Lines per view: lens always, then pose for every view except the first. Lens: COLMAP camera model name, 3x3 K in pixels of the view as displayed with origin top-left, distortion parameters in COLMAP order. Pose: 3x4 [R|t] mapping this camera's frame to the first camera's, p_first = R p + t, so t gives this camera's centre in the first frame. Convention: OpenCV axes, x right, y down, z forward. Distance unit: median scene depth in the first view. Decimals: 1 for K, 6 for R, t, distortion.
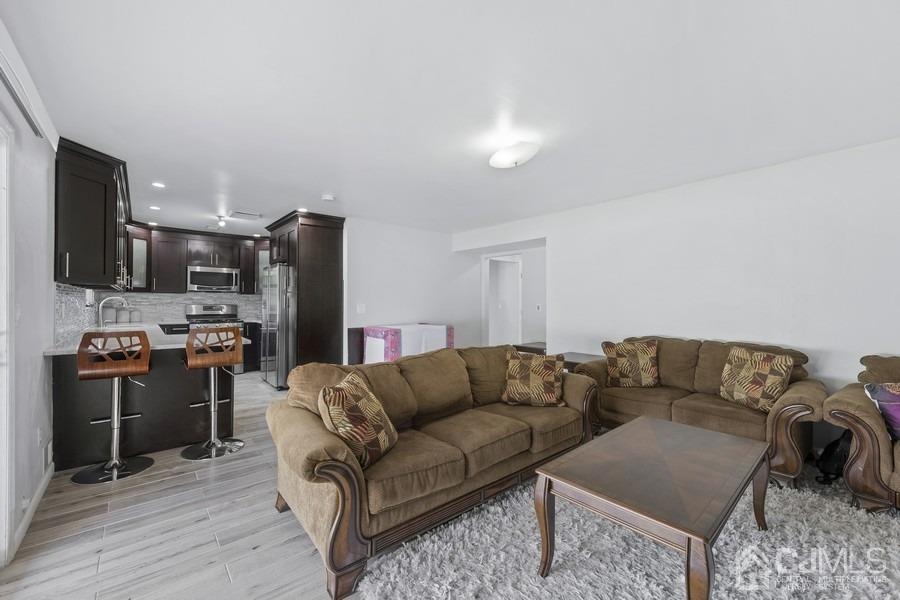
lens RADIAL K [[354.7, 0, 446.3], [0, 354.7, 300.3], [0, 0, 1]] dist [-0.004449, 0.000572]
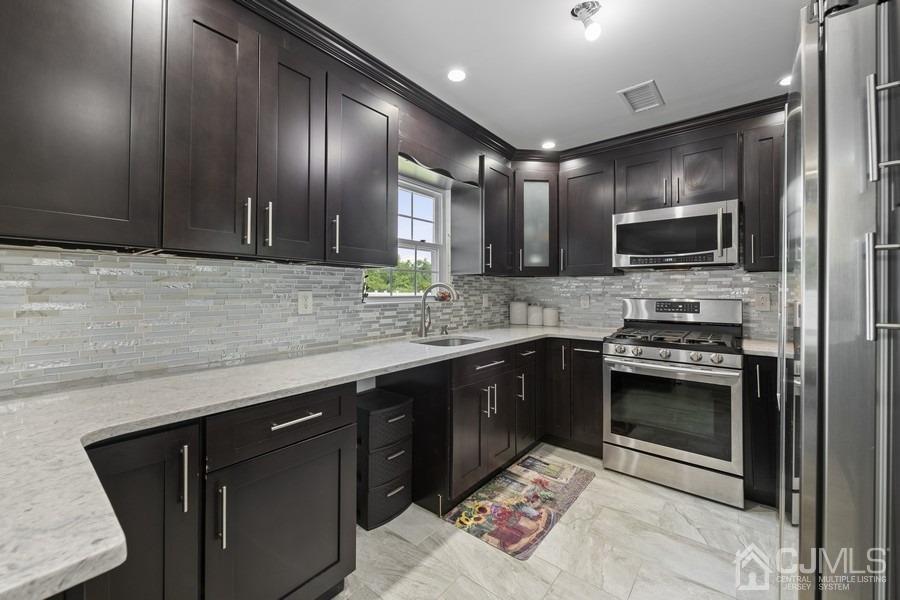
lens RADIAL K [[354.7, 0, 447.2], [0, 354.7, 294.7], [0, 0, 1]] dist [-0.004449, 0.000572]
pose [[0.167155, -0.001259, -0.985930, -0.293783], [-0.001872, 0.999997, -0.001594, 0.008634], [0.985929, 0.002112, 0.167152, 0.679514]]
